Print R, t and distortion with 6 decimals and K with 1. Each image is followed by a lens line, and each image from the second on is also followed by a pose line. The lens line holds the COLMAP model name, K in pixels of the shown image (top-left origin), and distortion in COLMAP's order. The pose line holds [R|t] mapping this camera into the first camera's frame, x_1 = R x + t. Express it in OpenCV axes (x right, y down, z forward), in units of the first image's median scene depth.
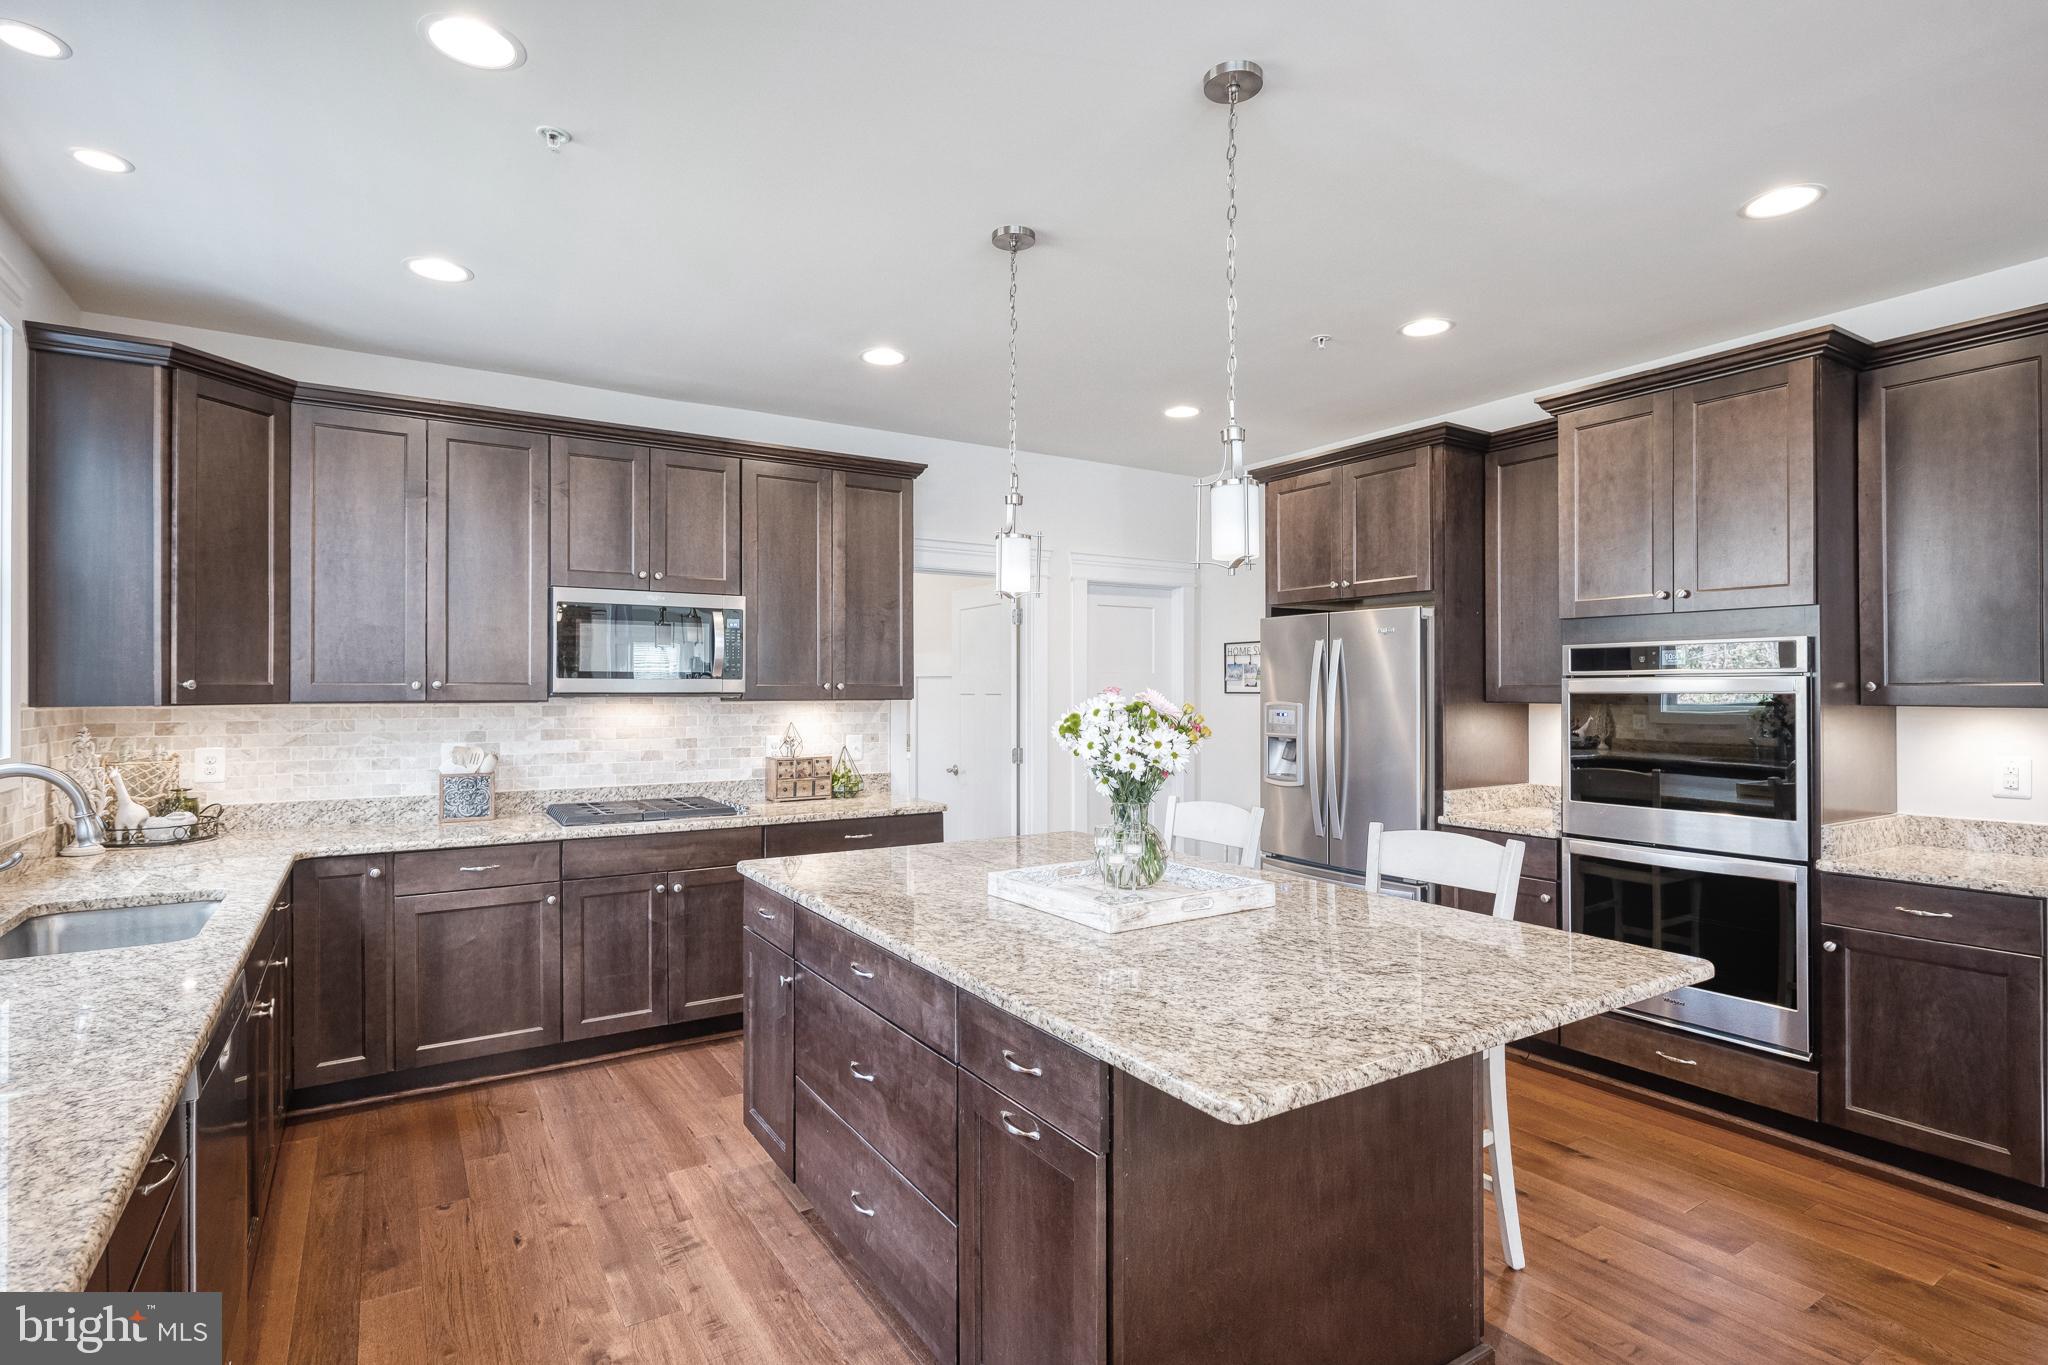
lens RADIAL K [[1006.1, 0, 1028.7], [0, 1006.1, 685.6], [0, 0, 1]] dist [0.001109, 0.000102]
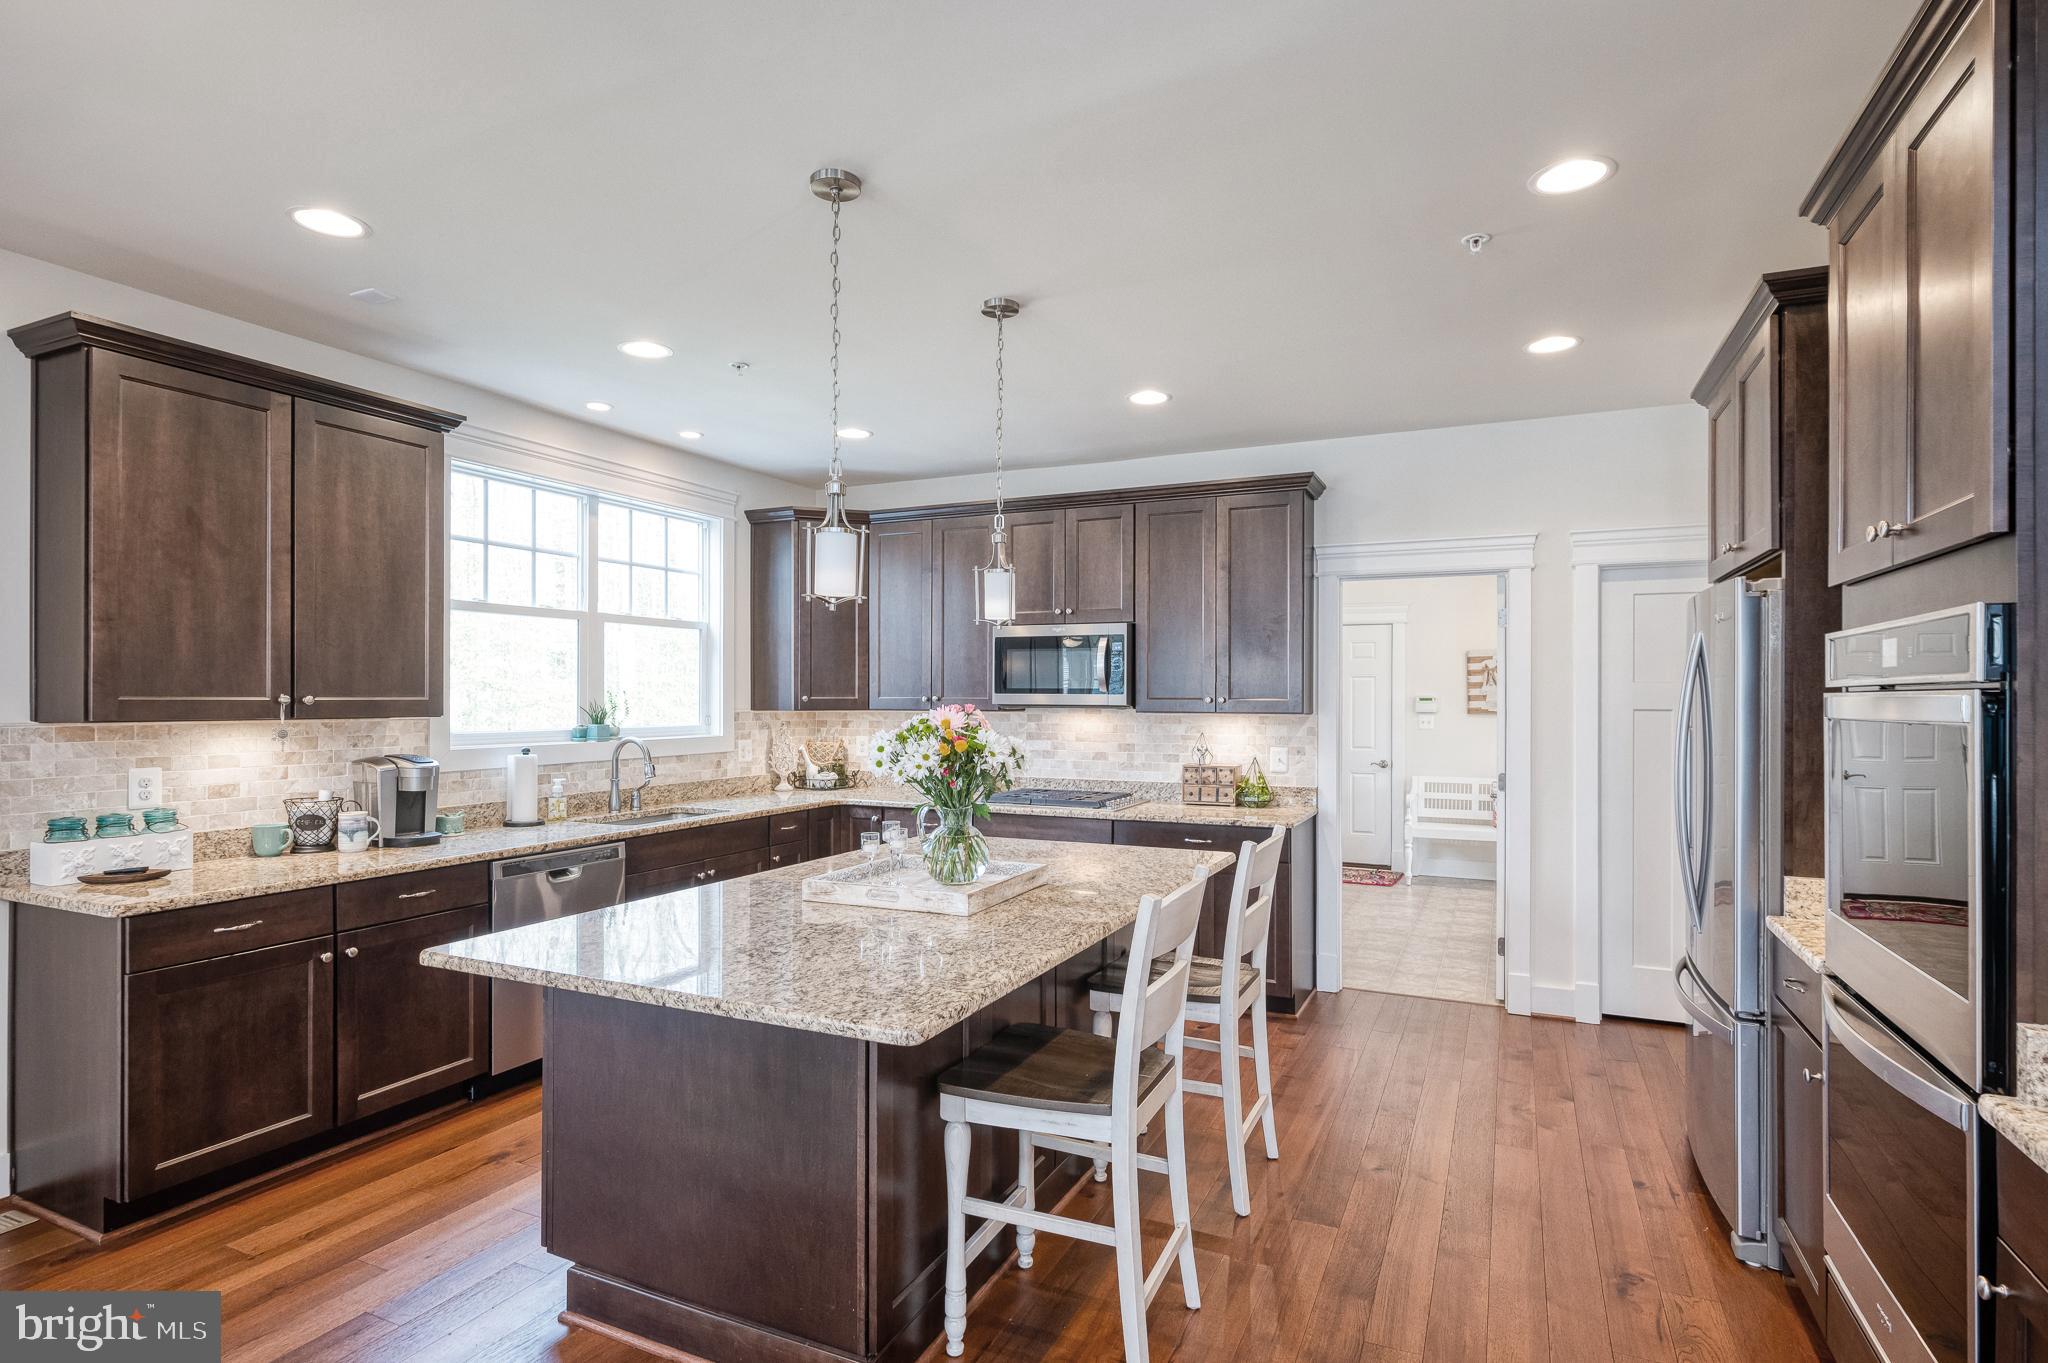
lens RADIAL K [[1018.9, 0, 1046.1], [0, 1018.9, 693.8], [0, 0, 1]] dist [-0.003950, -0.000279]
pose [[0.552210, -0.001986, -0.833703, 0.776618], [0.000382, 0.999998, -0.002129, -0.004597], [0.833705, 0.000857, 0.552209, 0.327759]]
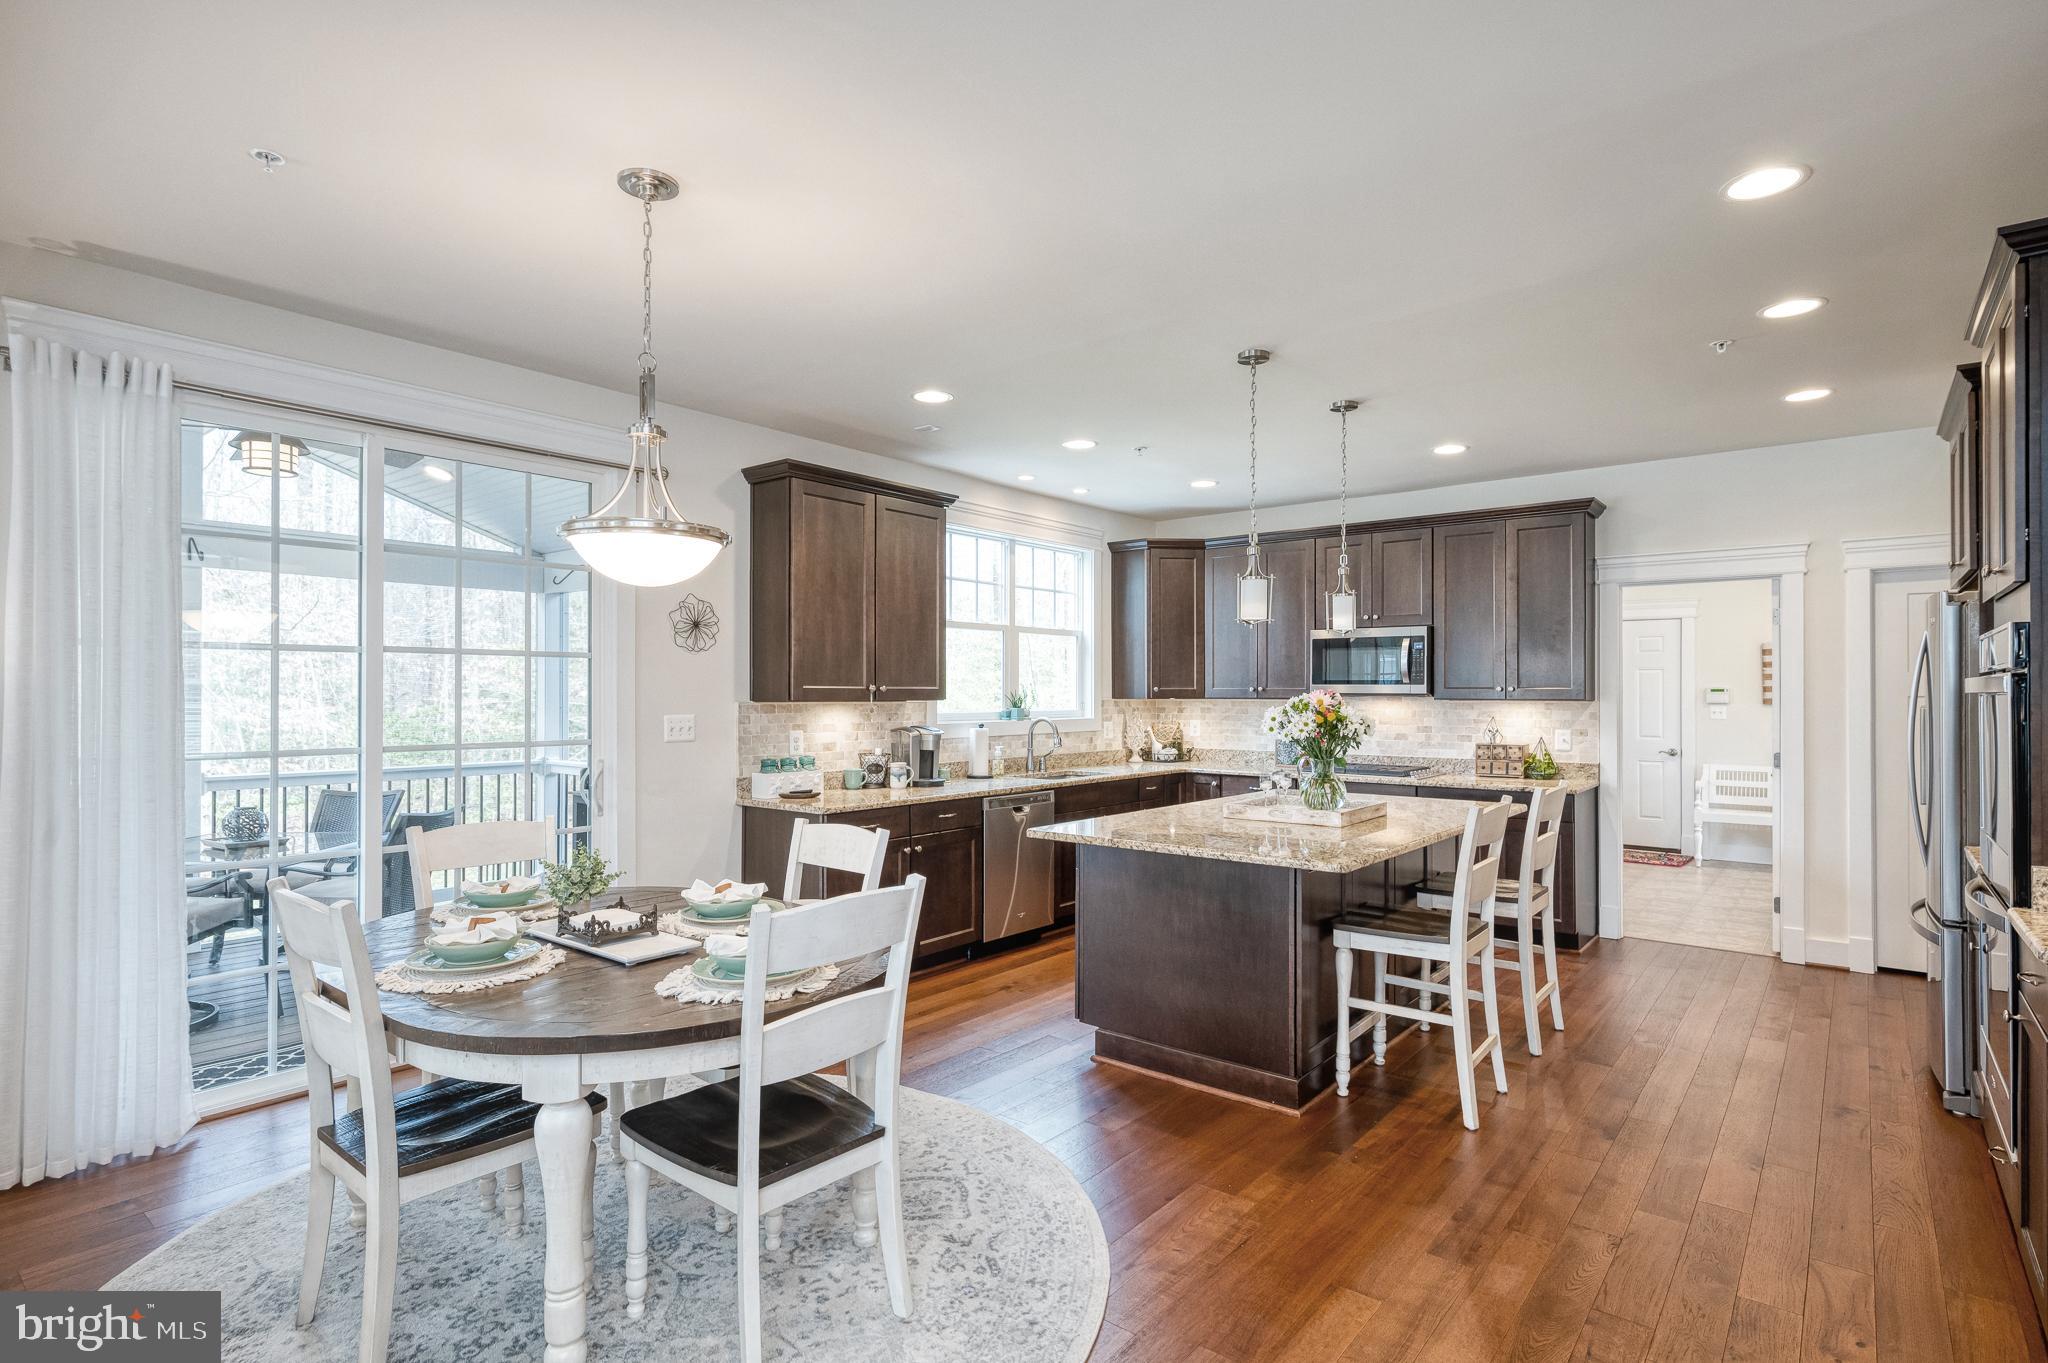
lens RADIAL K [[1016.2, 0, 1050.4], [0, 1016.2, 687.1], [0, 0, 1]] dist [-0.000278, 0.000103]
pose [[0.335779, -0.005298, -0.941926, 1.066532], [0.001925, 0.999986, -0.004938, 0.004408], [0.941939, -0.000155, 0.335784, 0.023273]]
